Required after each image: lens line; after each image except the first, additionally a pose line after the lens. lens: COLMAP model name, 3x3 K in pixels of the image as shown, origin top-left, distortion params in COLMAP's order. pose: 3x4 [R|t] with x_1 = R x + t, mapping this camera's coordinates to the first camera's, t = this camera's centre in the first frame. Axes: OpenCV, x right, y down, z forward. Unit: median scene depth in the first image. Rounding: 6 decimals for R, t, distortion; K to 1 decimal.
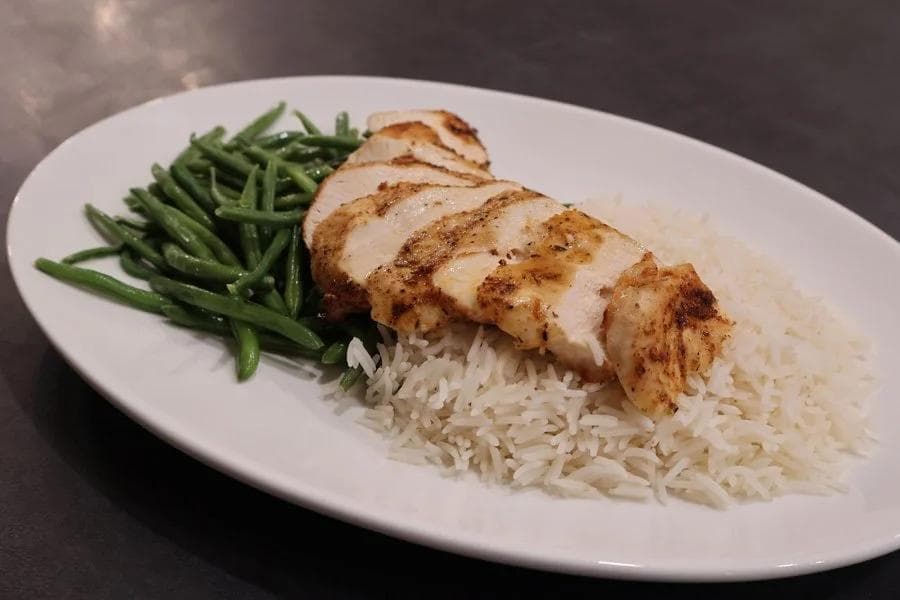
lens RADIAL K [[1185.7, 0, 450.0], [0, 1185.7, 300.0], [0, 0, 1]] dist [0.016852, 0.004002]
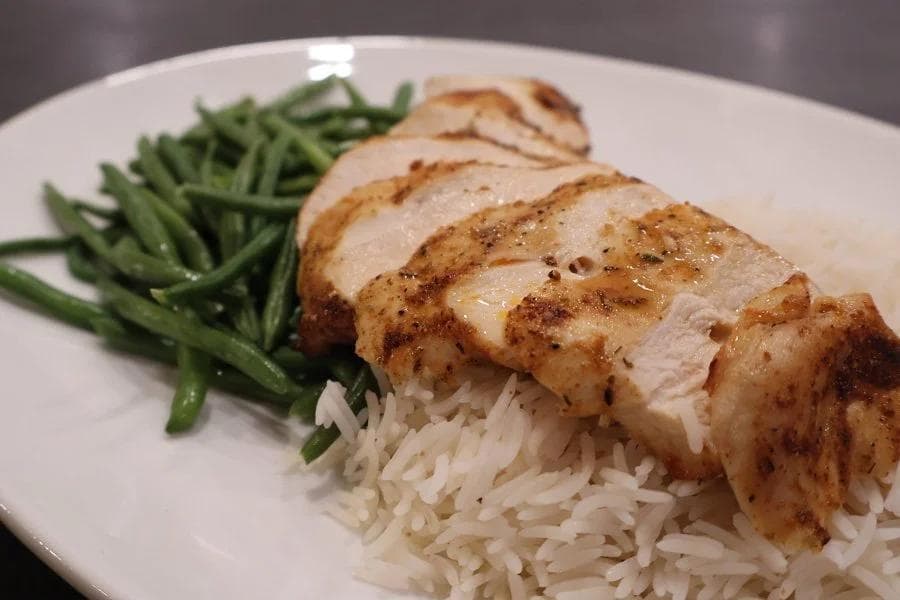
lens RADIAL K [[1185.7, 0, 450.0], [0, 1185.7, 300.0], [0, 0, 1]] dist [0.016852, 0.004002]
pose [[0.984994, 0.053072, -0.164229, 0.092937], [-0.059567, 0.997615, -0.034873, 0.006459], [0.161986, 0.044132, 0.985806, 0.370723]]
